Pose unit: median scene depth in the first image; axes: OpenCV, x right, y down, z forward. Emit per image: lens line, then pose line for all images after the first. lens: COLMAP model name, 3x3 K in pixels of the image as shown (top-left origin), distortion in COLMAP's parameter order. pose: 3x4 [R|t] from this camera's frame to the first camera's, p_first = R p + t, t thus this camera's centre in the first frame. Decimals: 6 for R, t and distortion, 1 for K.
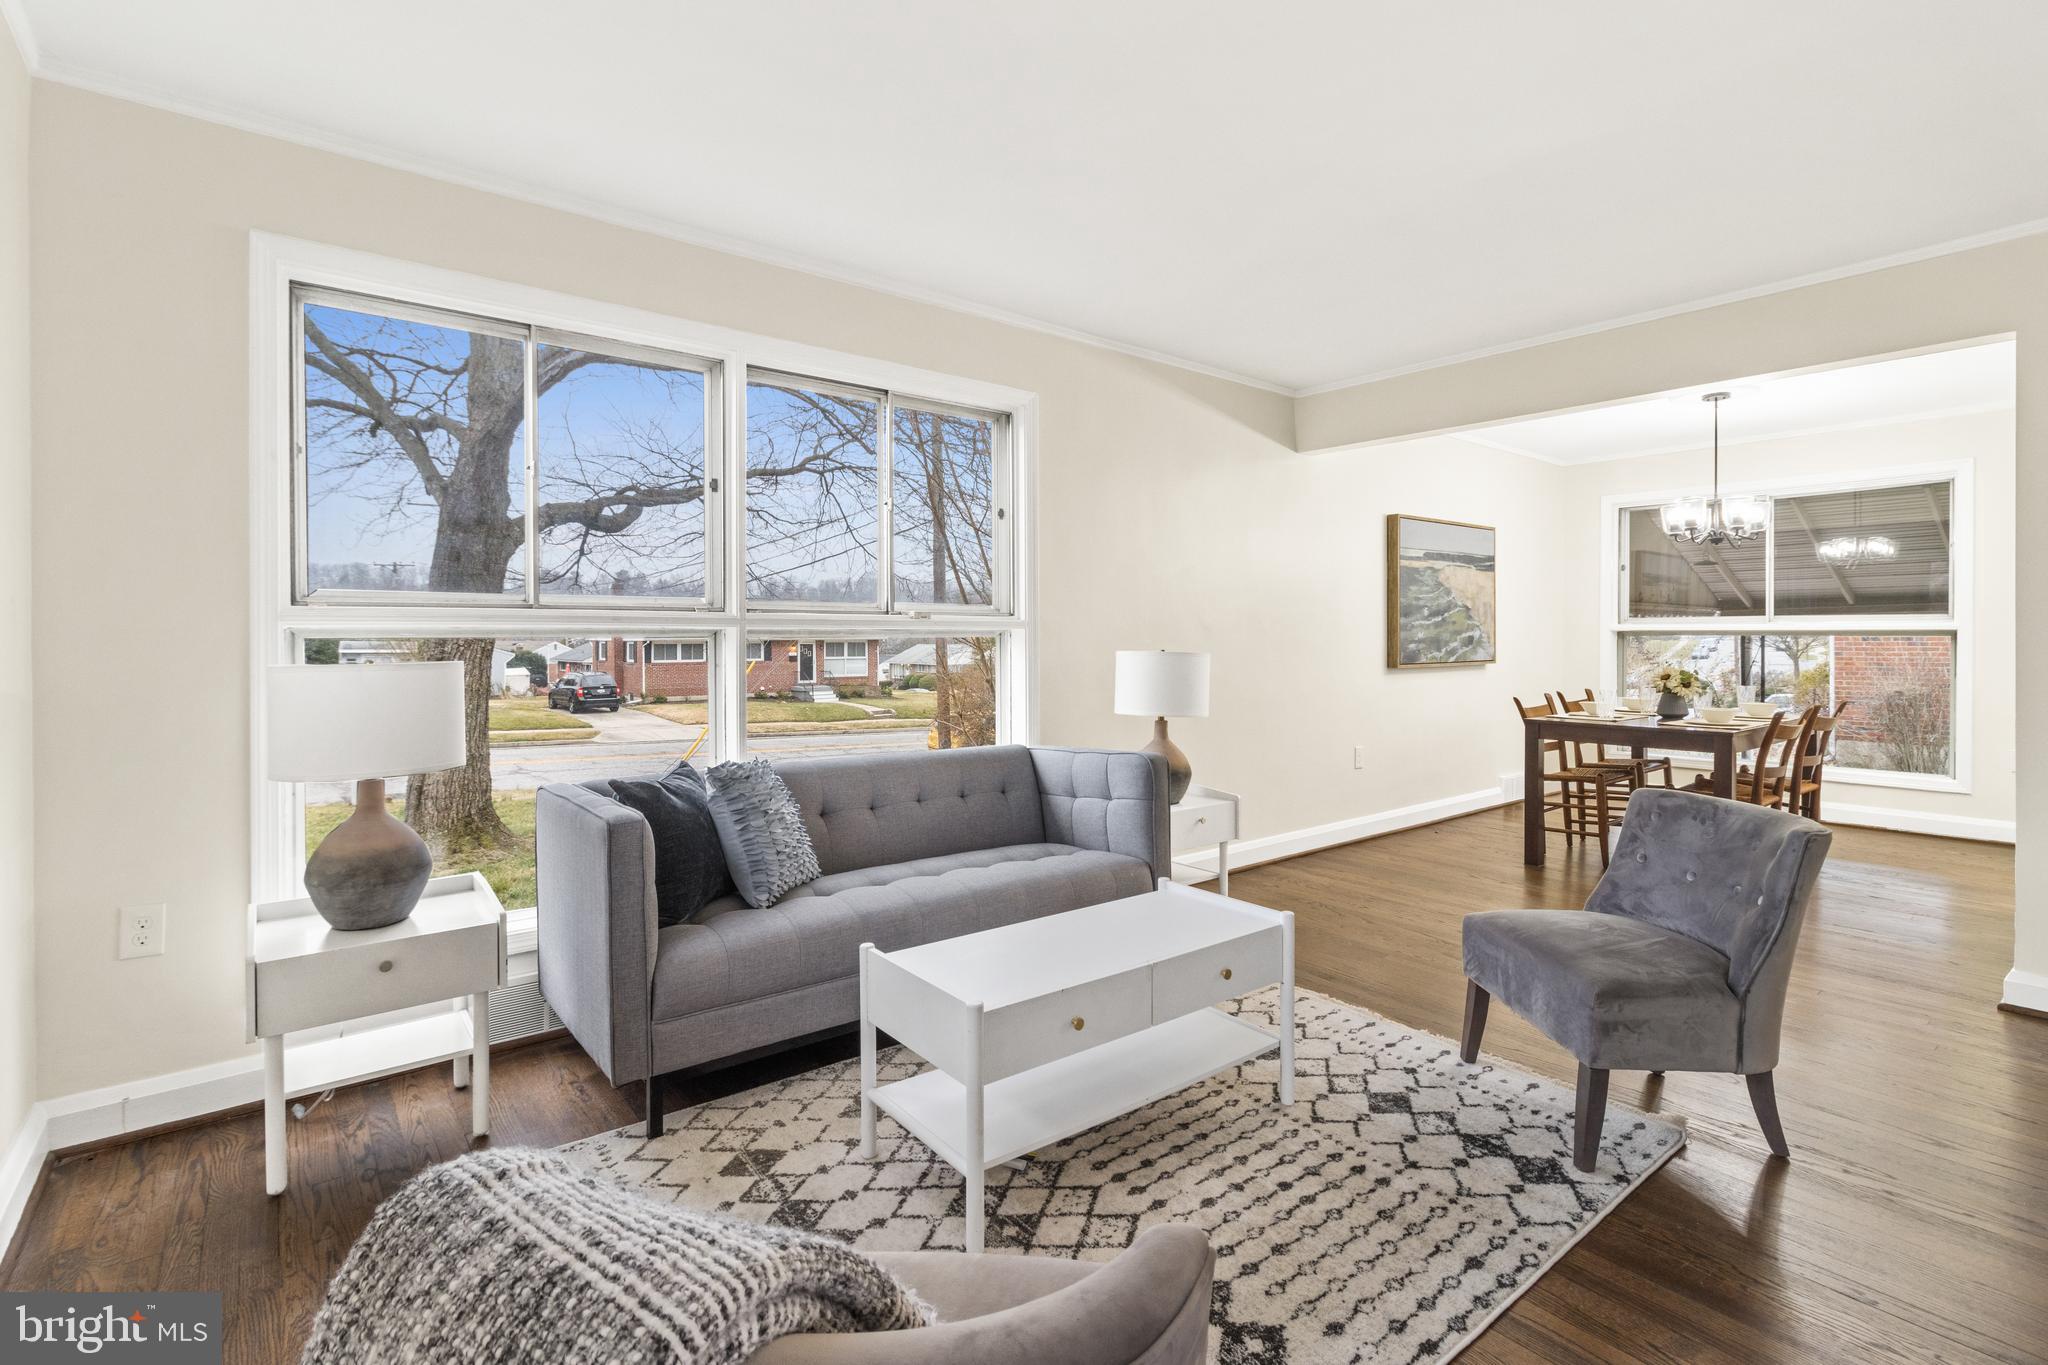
lens RADIAL K [[944.8, 0, 1027.9], [0, 944.8, 647.2], [0, 0, 1]] dist [0.001959, 0.000118]
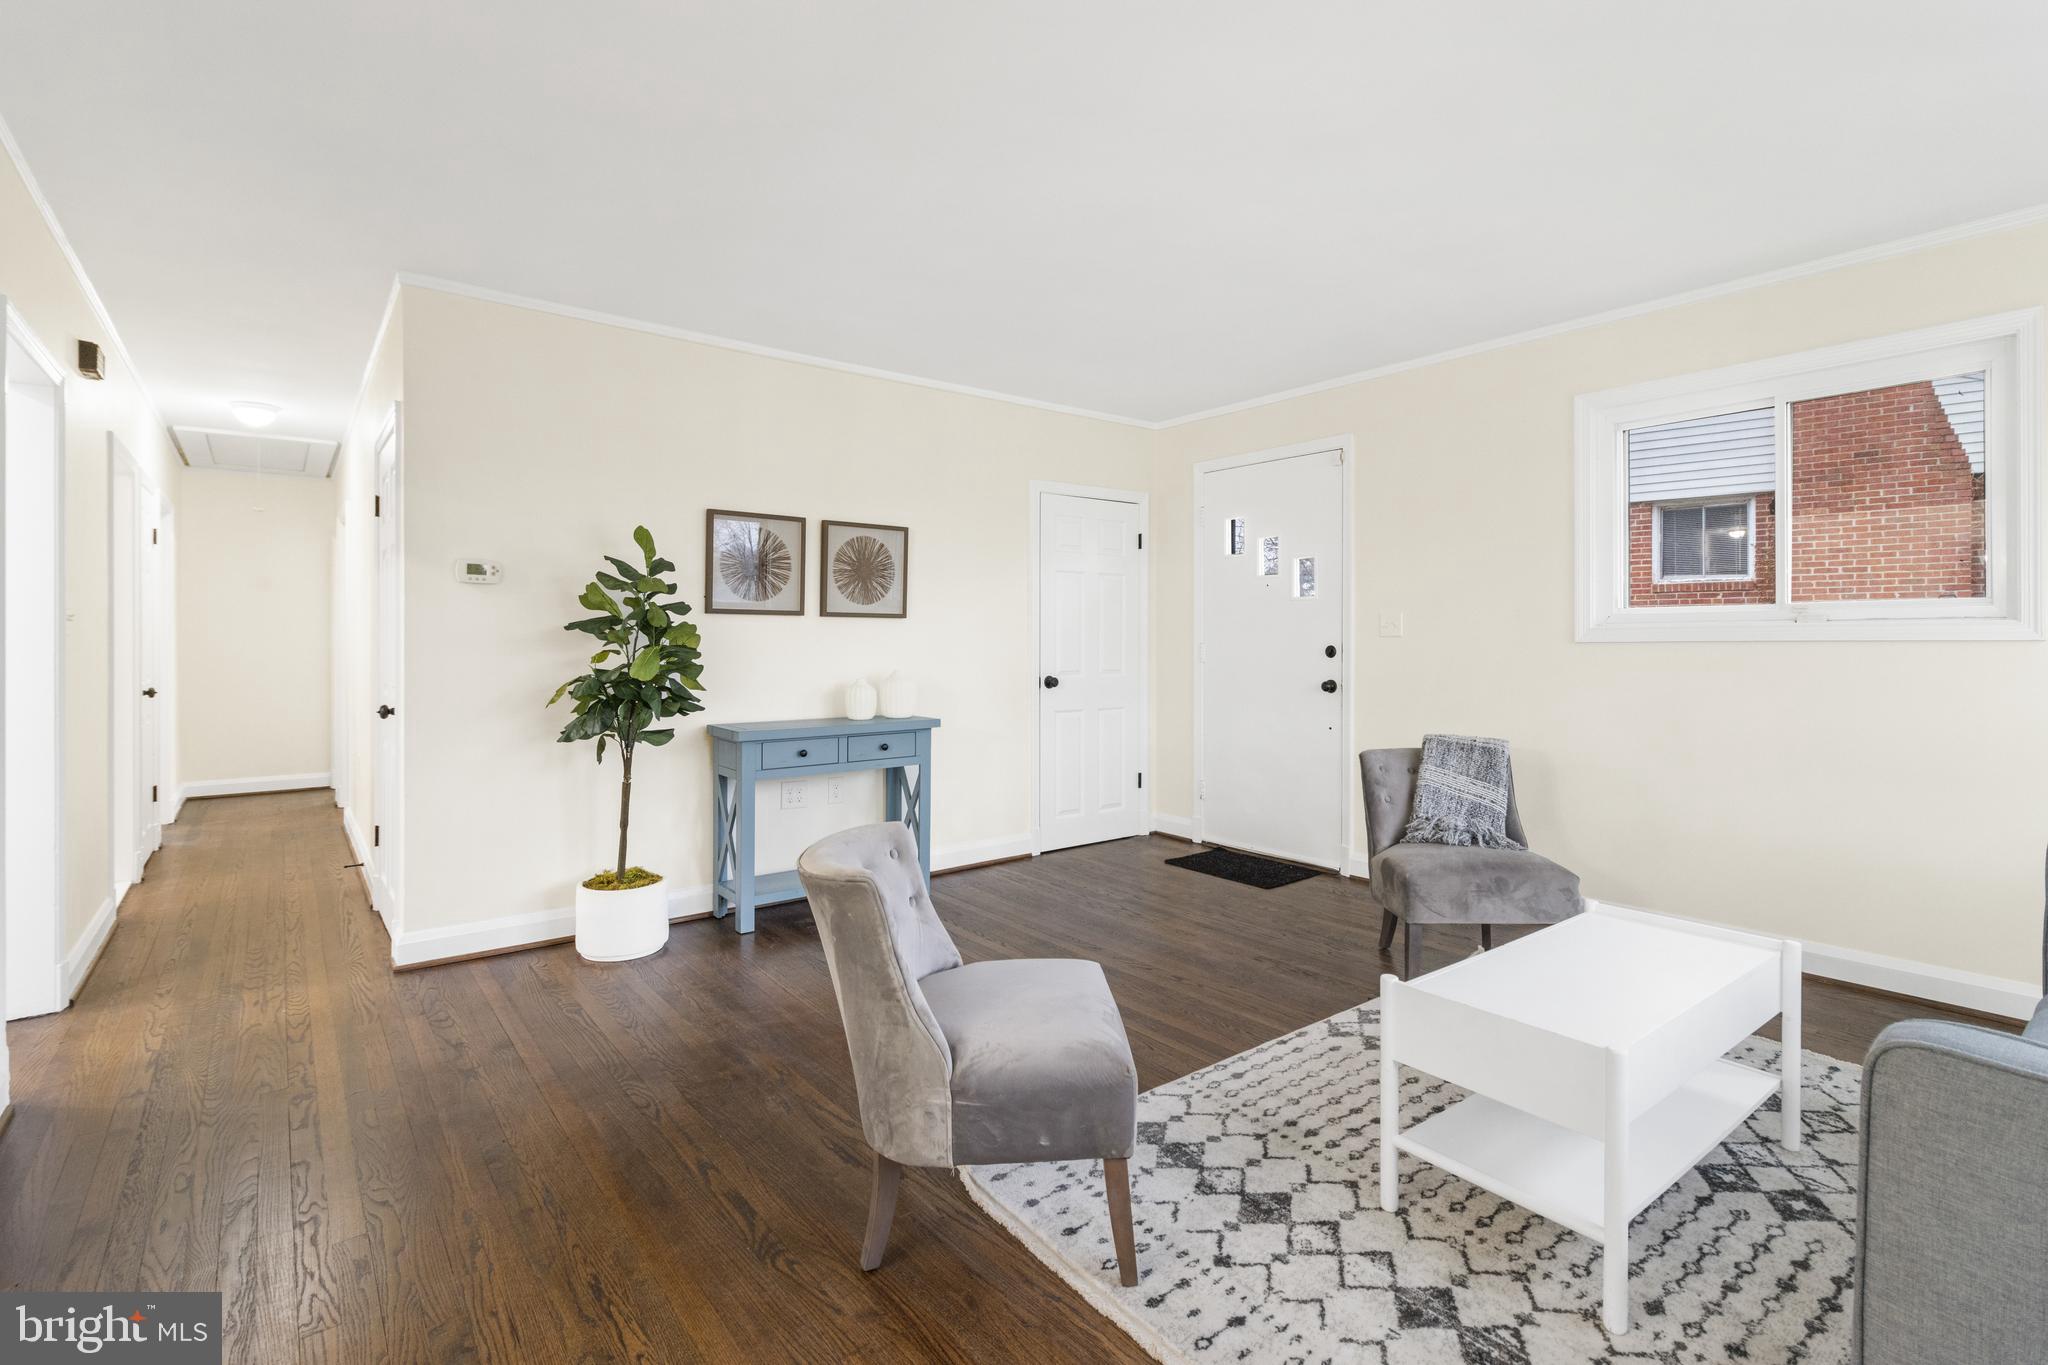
lens RADIAL K [[944.8, 0, 1027.9], [0, 944.8, 647.2], [0, 0, 1]] dist [0.001959, 0.000118]
pose [[-0.999968, 0.002555, 0.007562, 0.490293], [0.002688, 0.999839, 0.017714, -0.017988], [-0.007516, 0.017734, -0.999814, 1.531442]]
